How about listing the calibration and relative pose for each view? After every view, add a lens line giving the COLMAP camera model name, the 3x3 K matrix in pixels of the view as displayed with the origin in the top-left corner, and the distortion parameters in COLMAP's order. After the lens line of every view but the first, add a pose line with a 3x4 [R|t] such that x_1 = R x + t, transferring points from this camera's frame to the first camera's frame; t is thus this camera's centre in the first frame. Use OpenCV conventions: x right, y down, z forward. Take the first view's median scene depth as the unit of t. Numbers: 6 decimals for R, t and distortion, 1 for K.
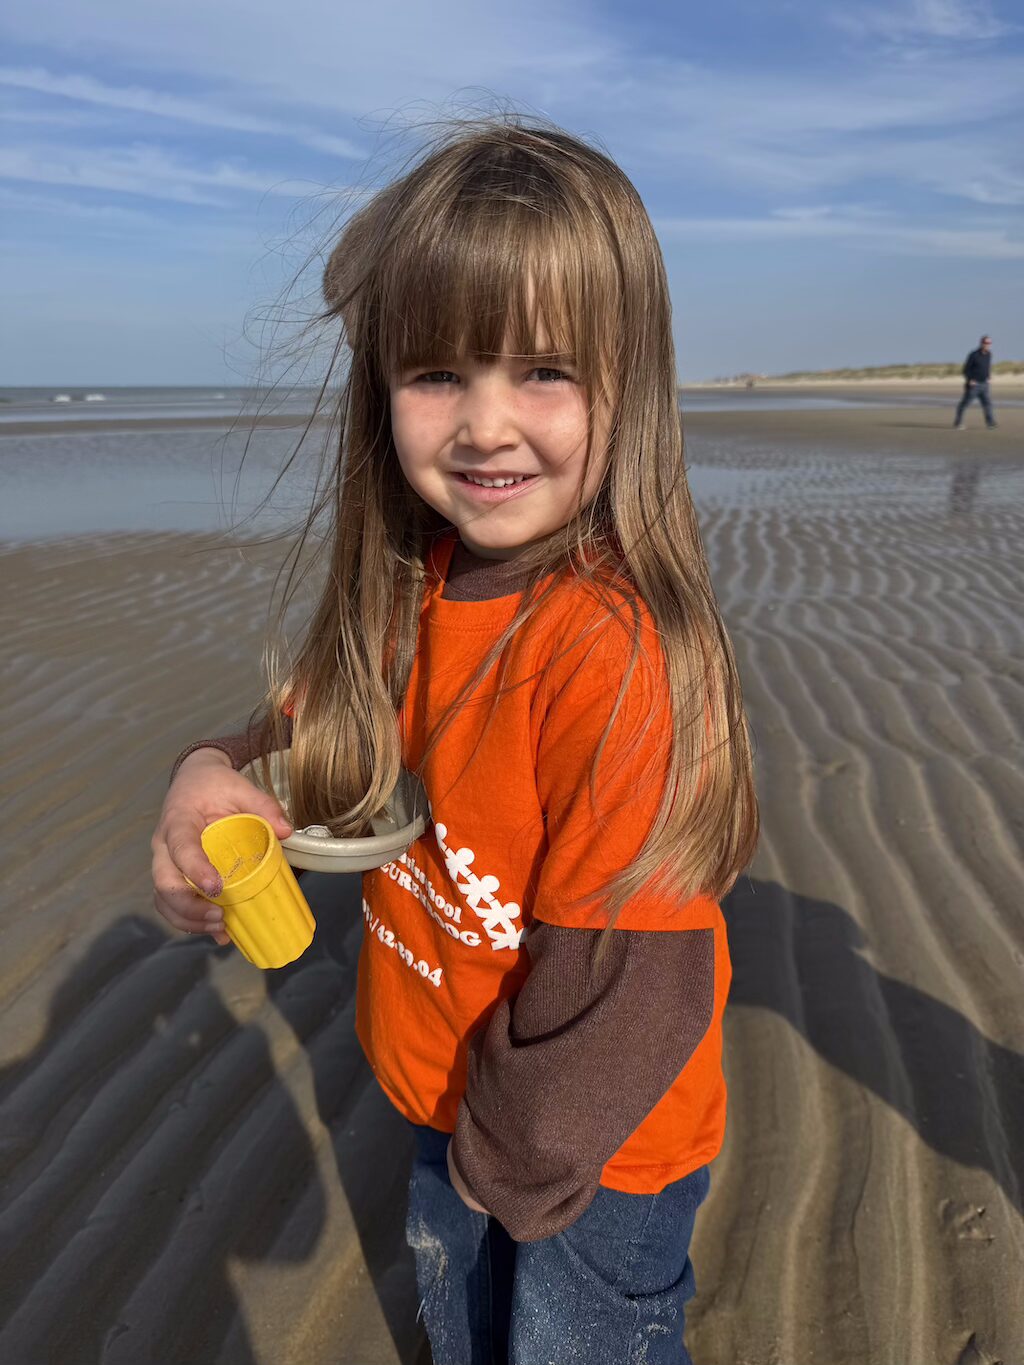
lens RADIAL K [[978.2, 0, 519.8], [0, 978.2, 682.5], [0, 0, 1]] dist [0.004762, -0.021856]
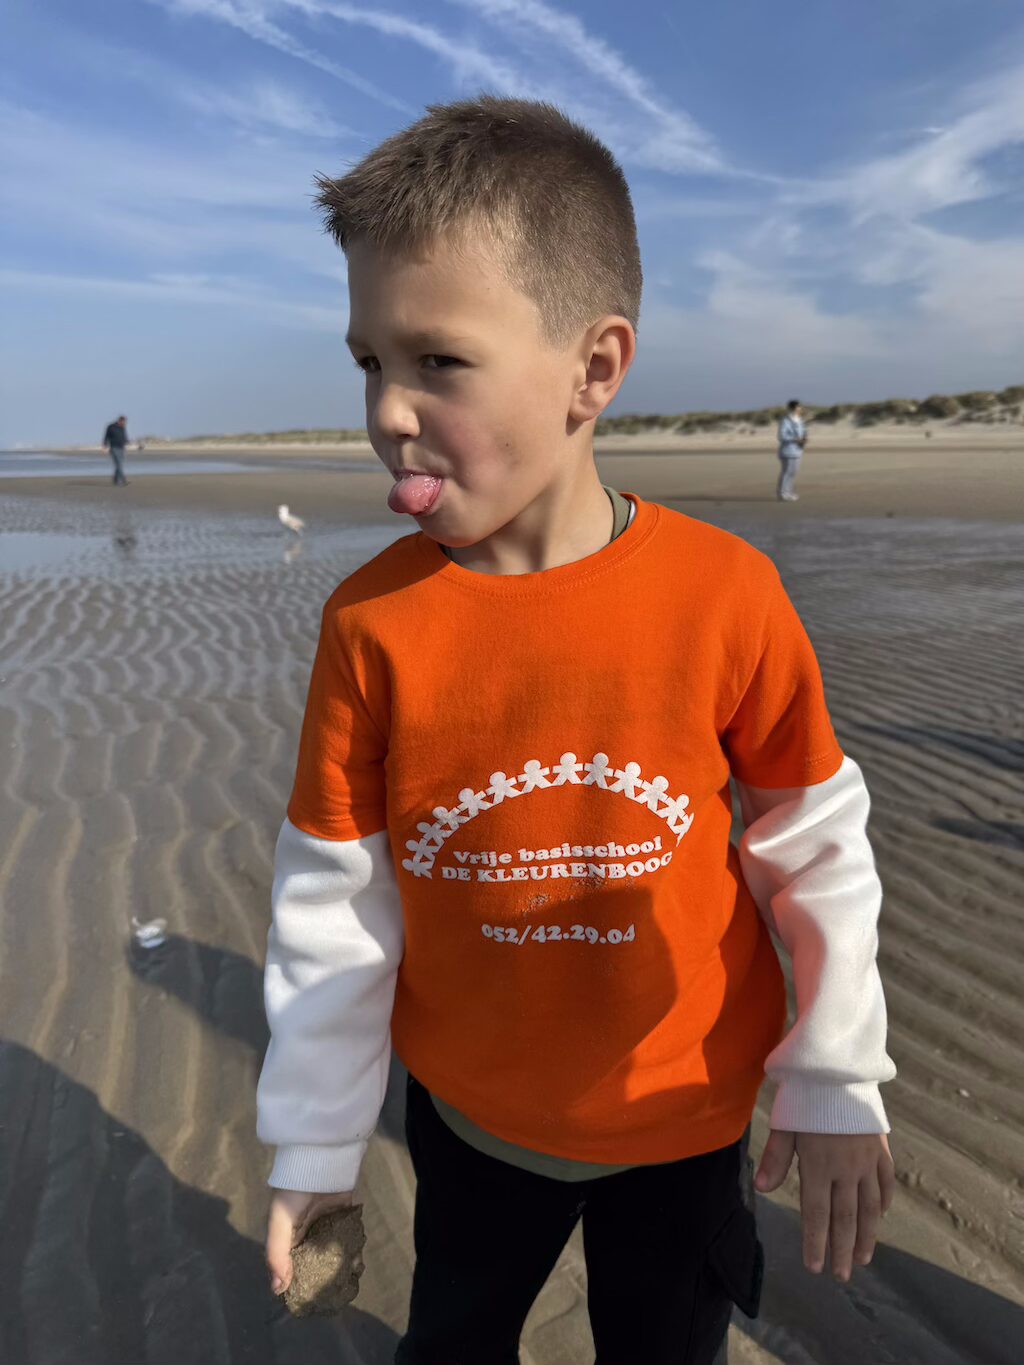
lens RADIAL K [[978.2, 0, 518.3], [0, 978.2, 703.4], [0, 0, 1]] dist [0.004762, -0.021856]
pose [[0.844492, -0.122403, 0.521392, 0.112858], [0.143349, 0.989672, 0.000157, 0.014108], [-0.516027, 0.074609, 0.853317, -0.070186]]
